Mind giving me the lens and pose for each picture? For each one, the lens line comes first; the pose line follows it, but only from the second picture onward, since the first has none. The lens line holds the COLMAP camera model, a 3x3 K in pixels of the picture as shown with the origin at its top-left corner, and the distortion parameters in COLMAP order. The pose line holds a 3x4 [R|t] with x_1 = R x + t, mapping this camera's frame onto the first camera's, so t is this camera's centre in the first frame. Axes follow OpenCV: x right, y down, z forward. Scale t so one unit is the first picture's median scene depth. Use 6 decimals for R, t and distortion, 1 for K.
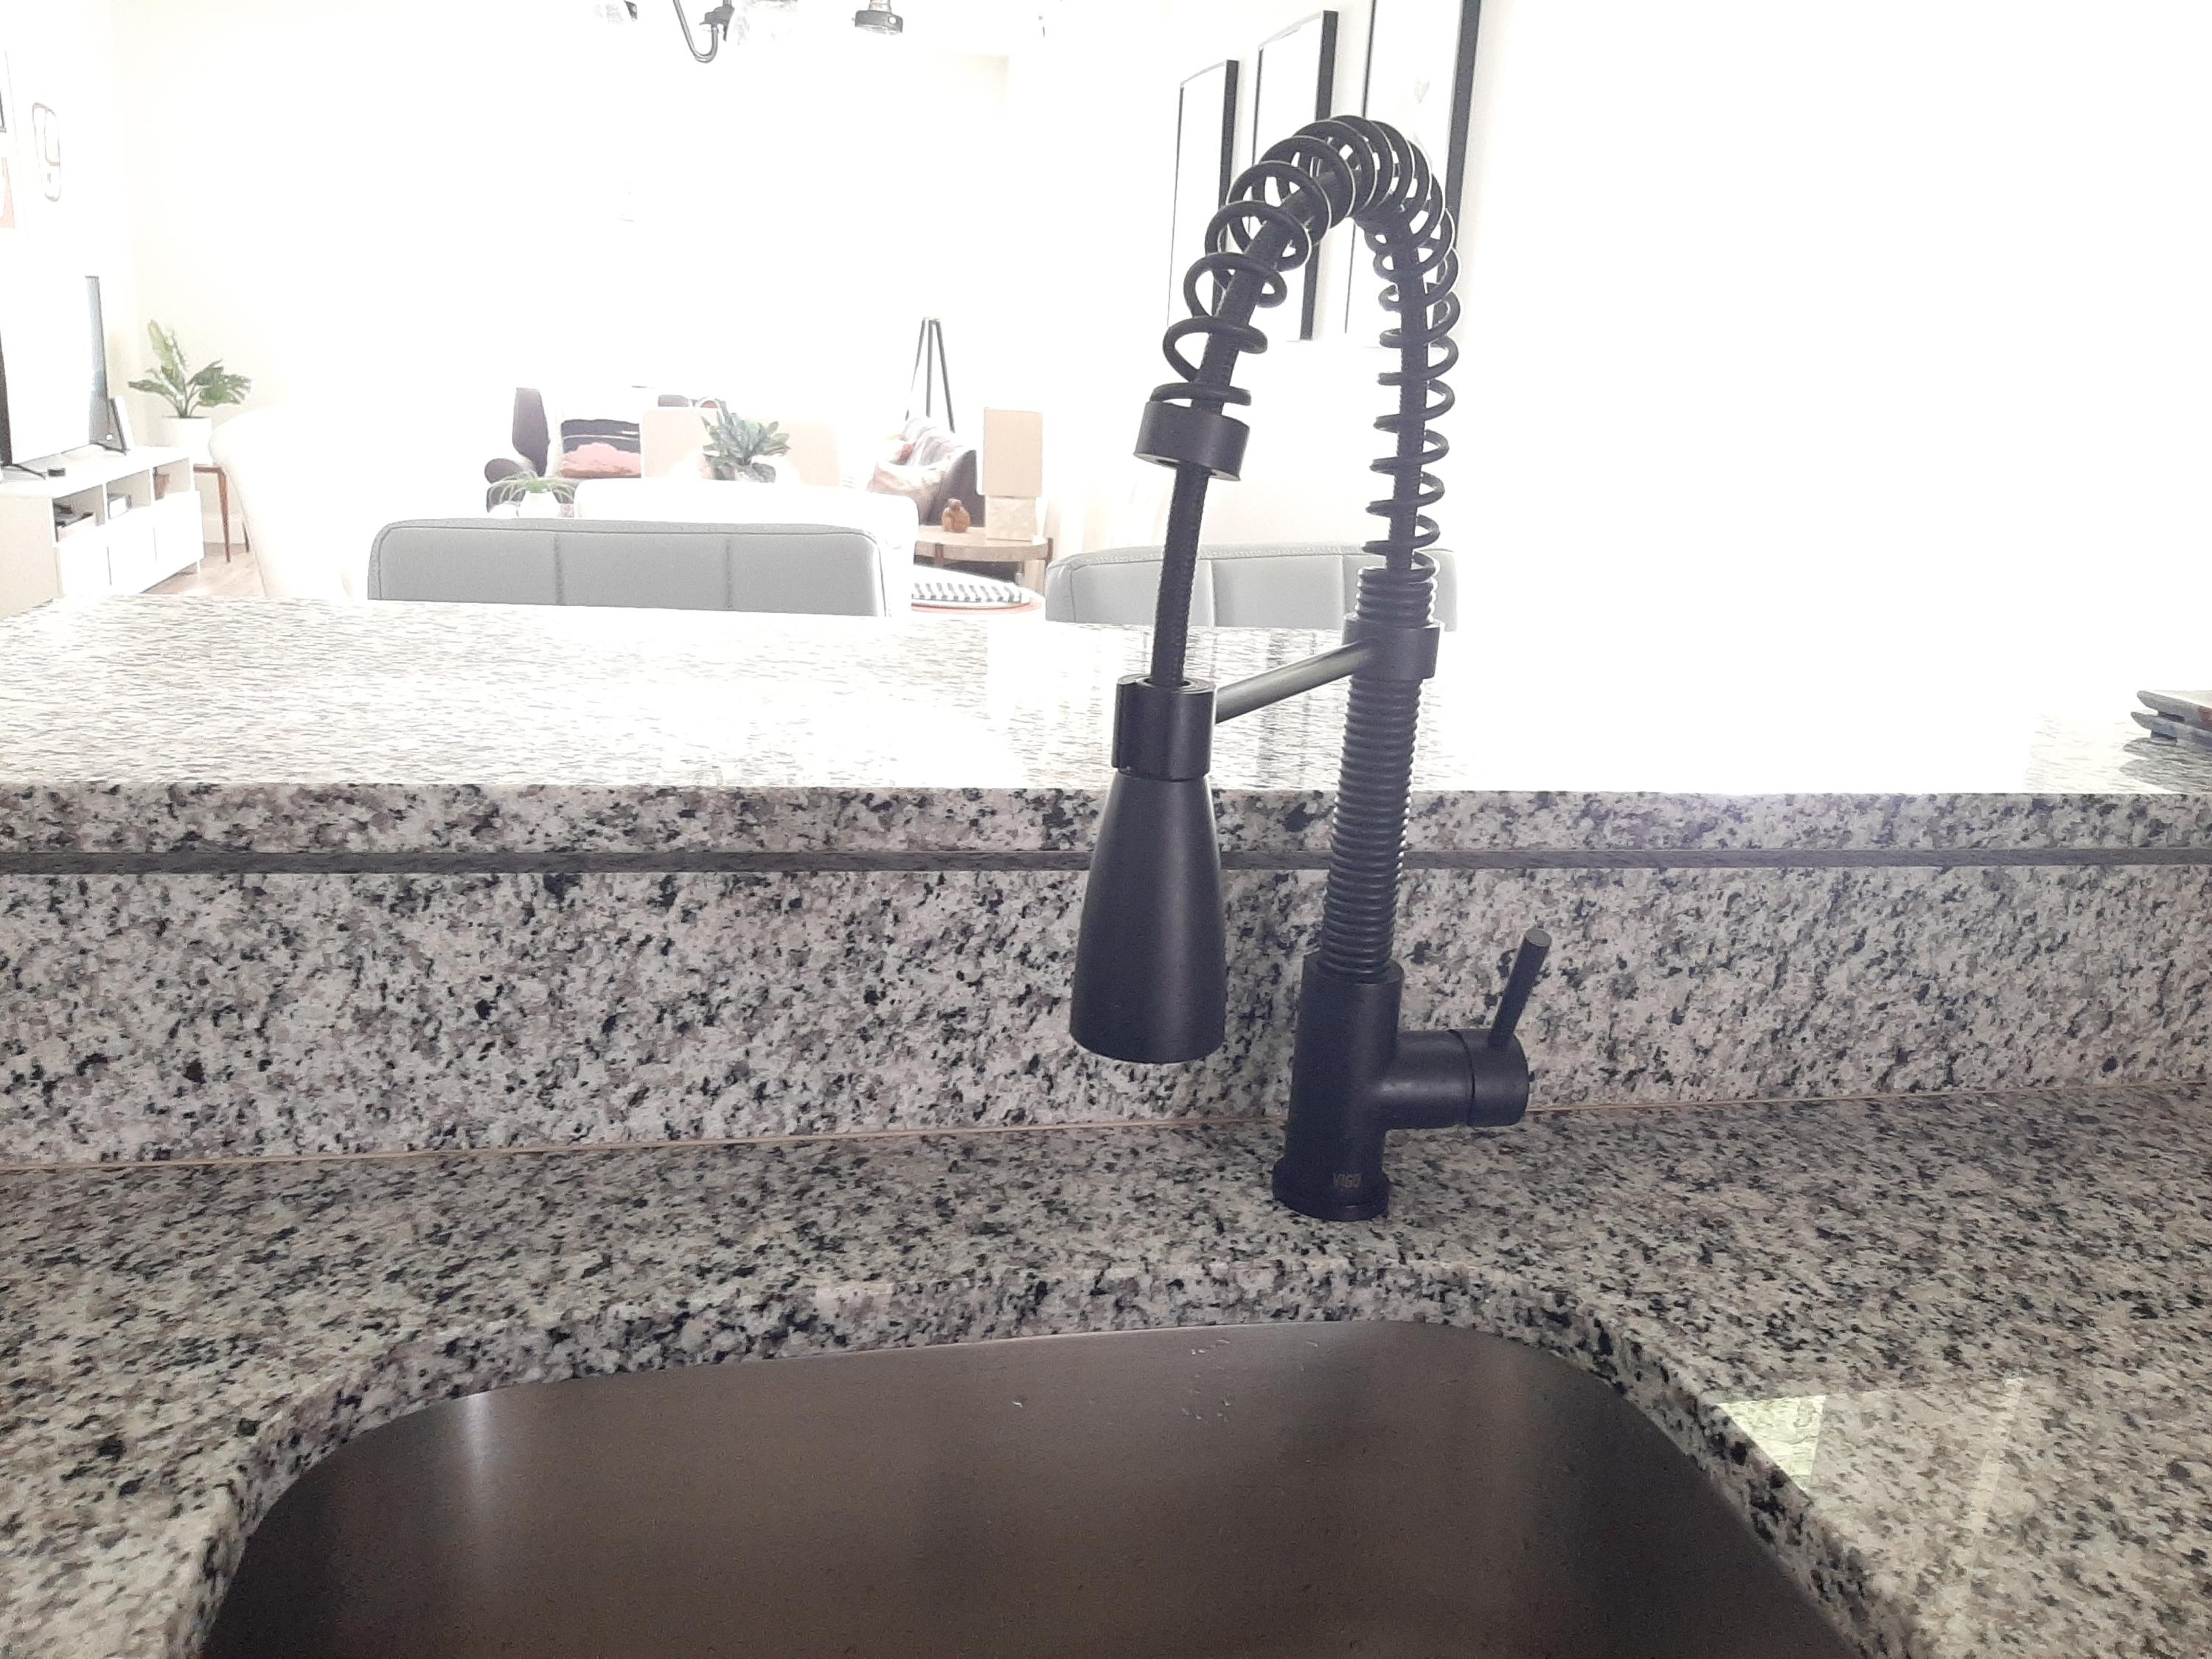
lens RADIAL K [[1711.9, 0, 1120.5], [0, 1711.9, 840.7], [0, 0, 1]] dist [0.072535, -0.168459]
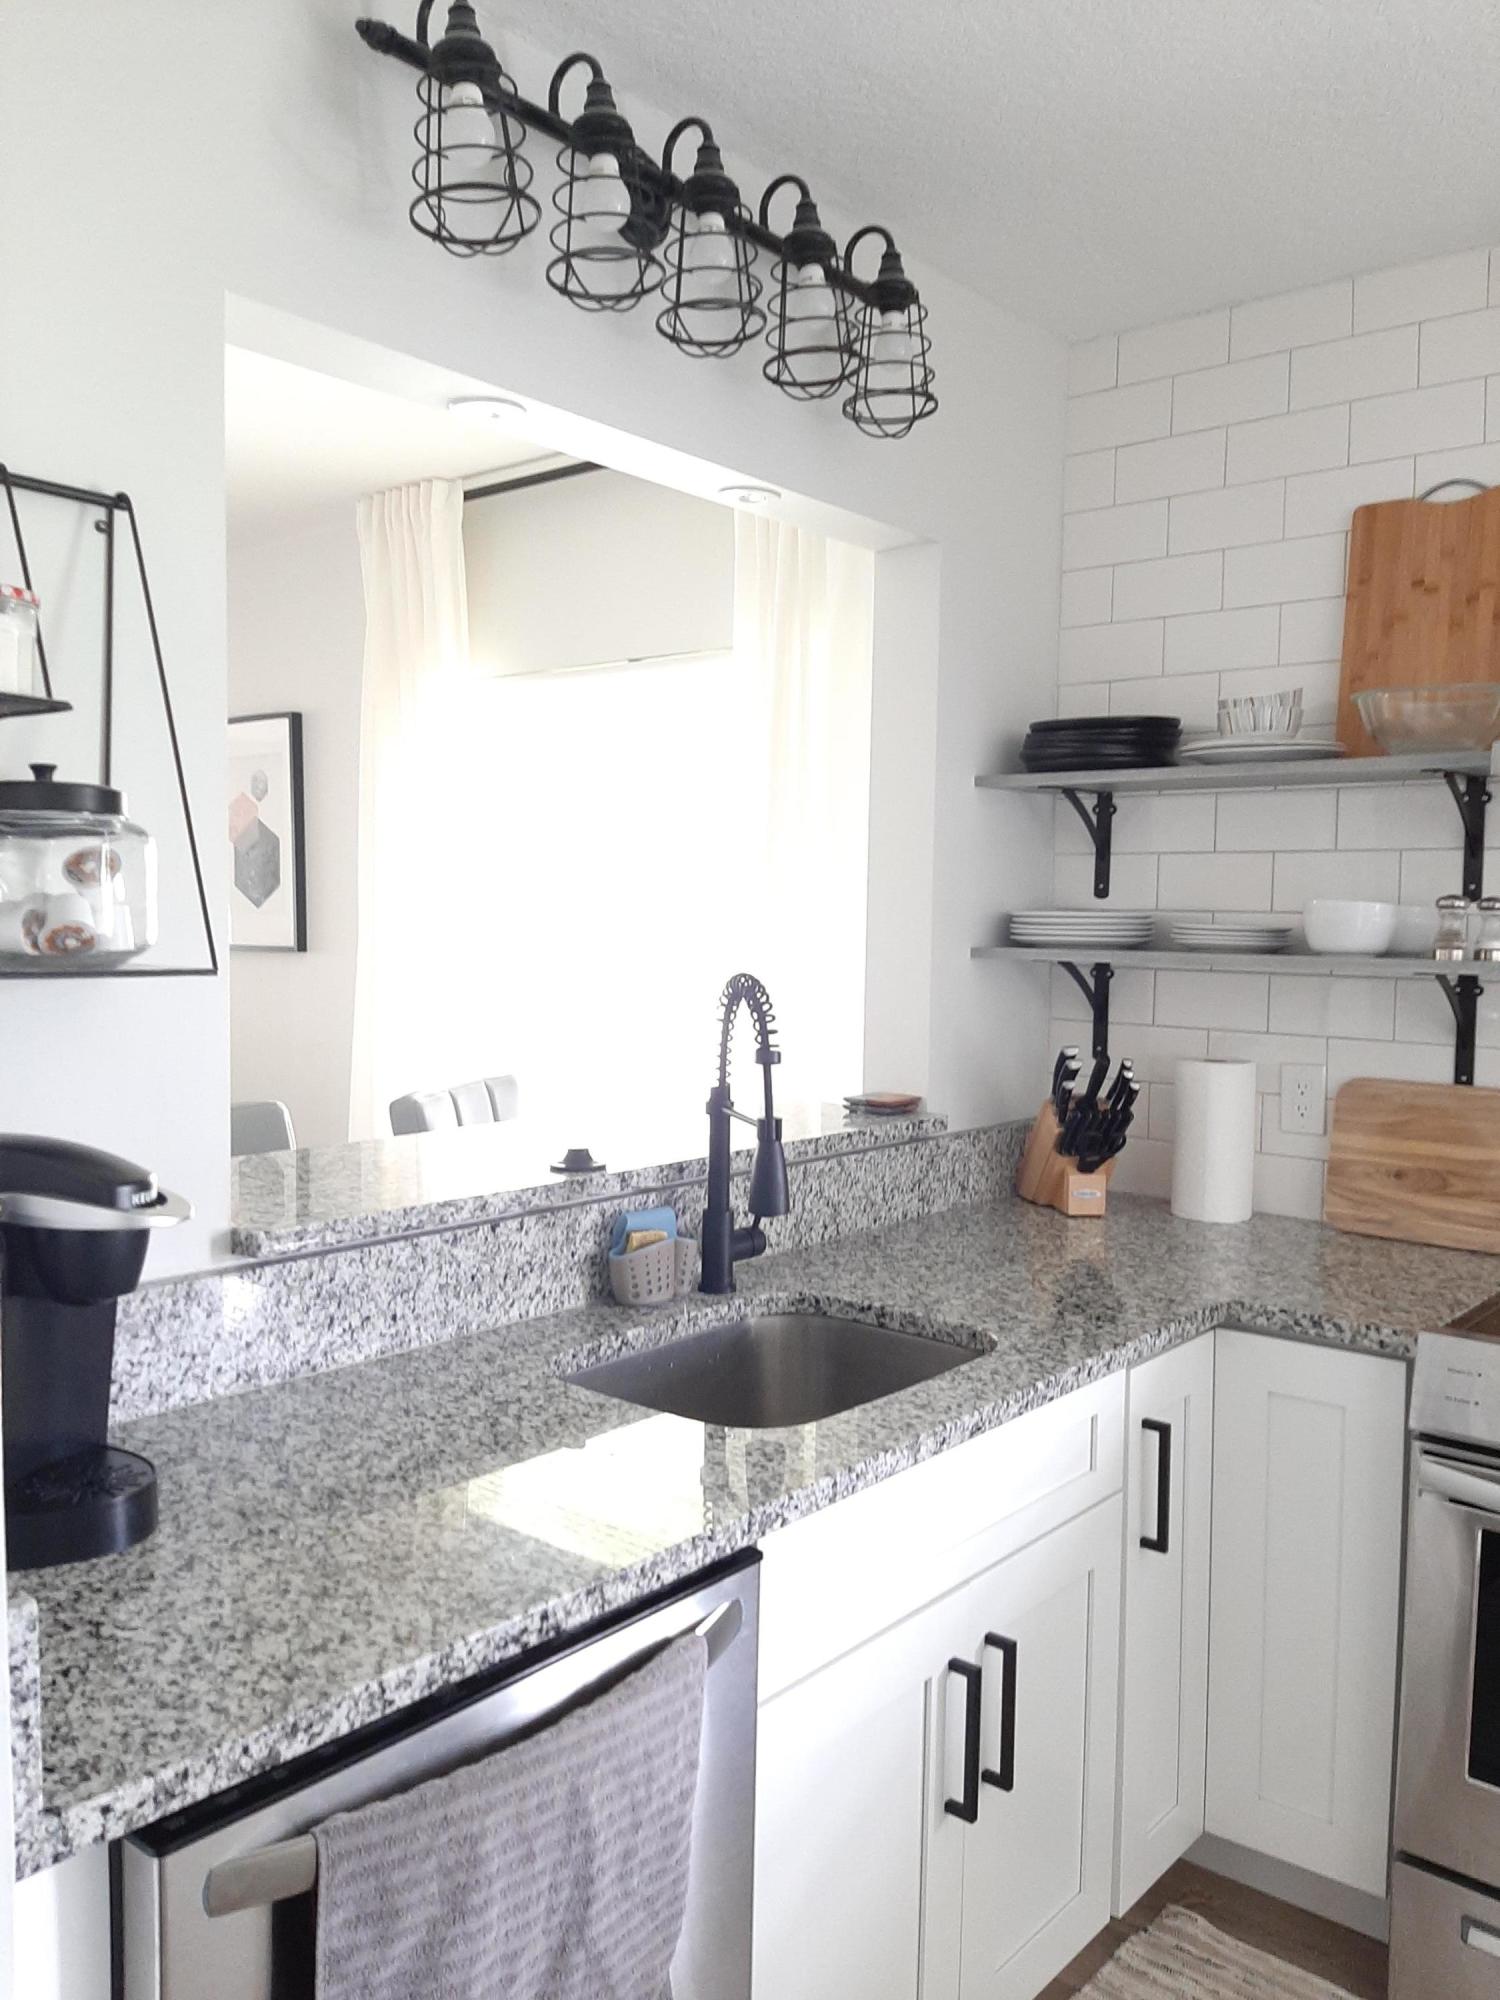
lens RADIAL K [[1547.9, 0, 742.7], [0, 1547.9, 987.1], [0, 0, 1]] dist [0.072535, -0.168459]
pose [[0.793427, -0.082439, 0.603057, -1.491651], [0.204886, 0.969139, -0.137081, 0.074753], [-0.573145, 0.232322, 0.785831, -1.336968]]
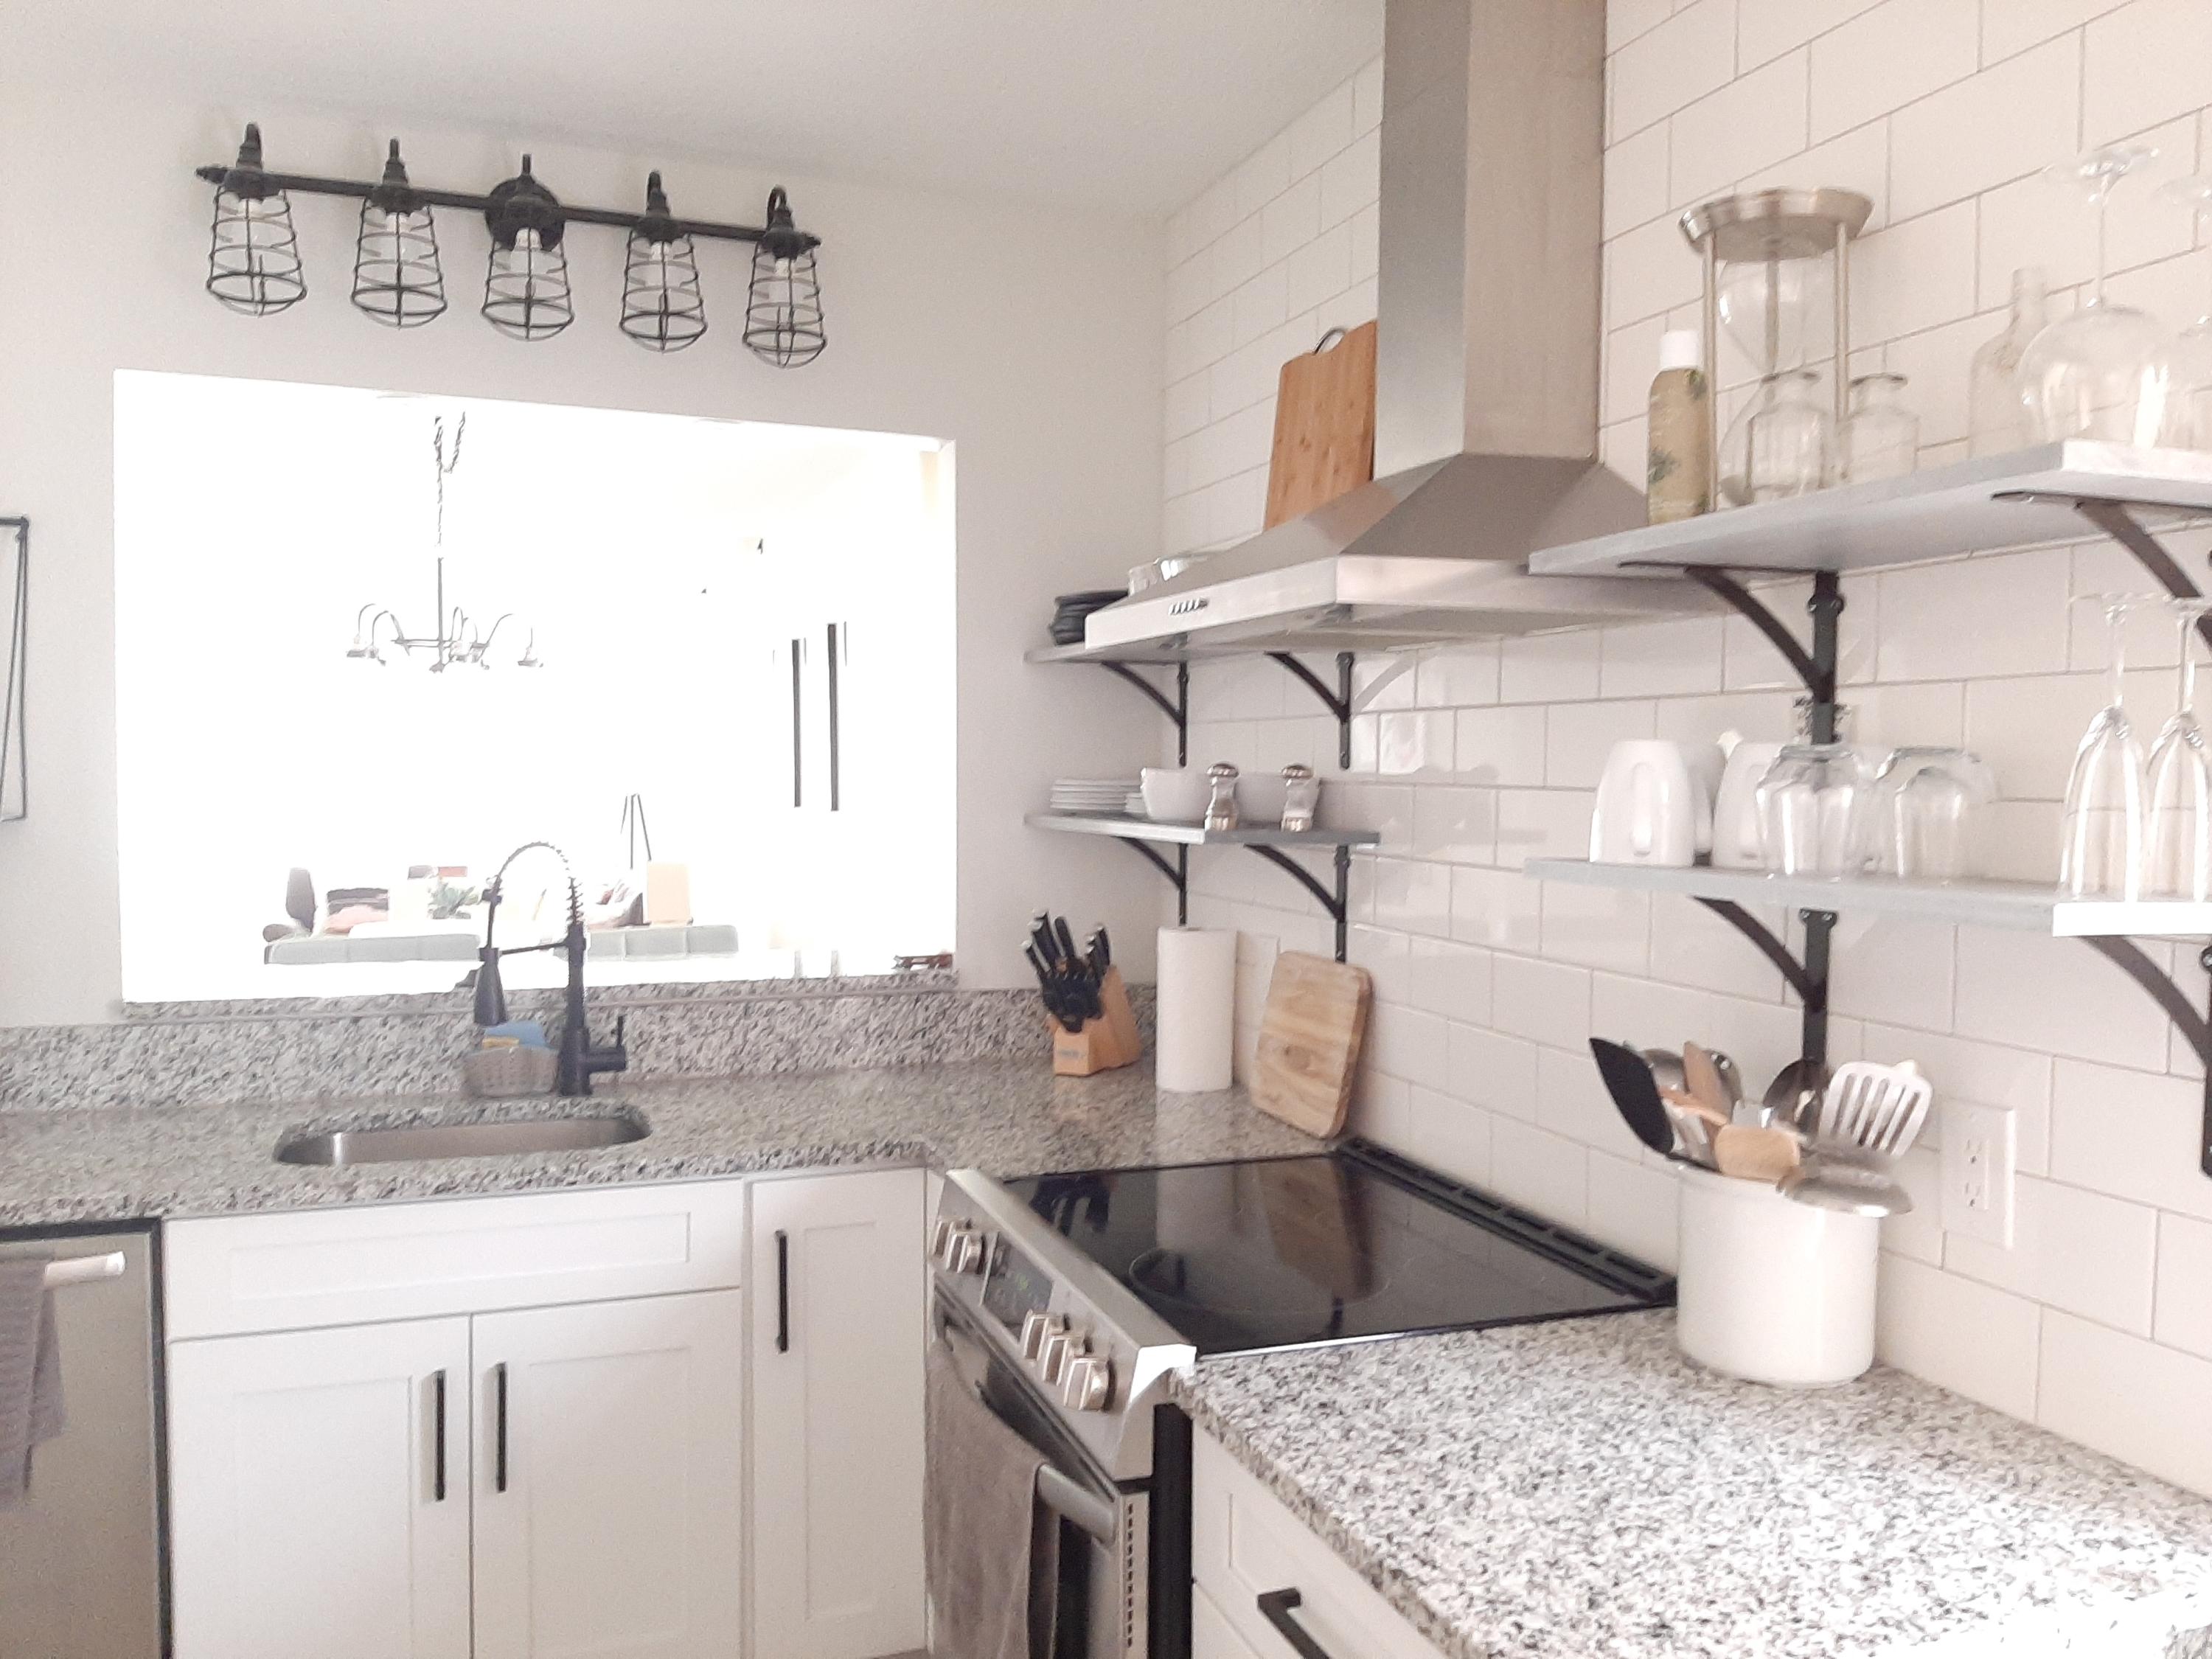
lens RADIAL K [[1702.6, 0, 1181.4], [0, 1702.6, 826.6], [0, 0, 1]] dist [0.003541, -0.061010]
pose [[0.983918, -0.060590, 0.168028, 0.843865], [0.099843, 0.966586, -0.236099, 0.661318], [-0.148108, 0.249079, 0.957091, -2.893269]]
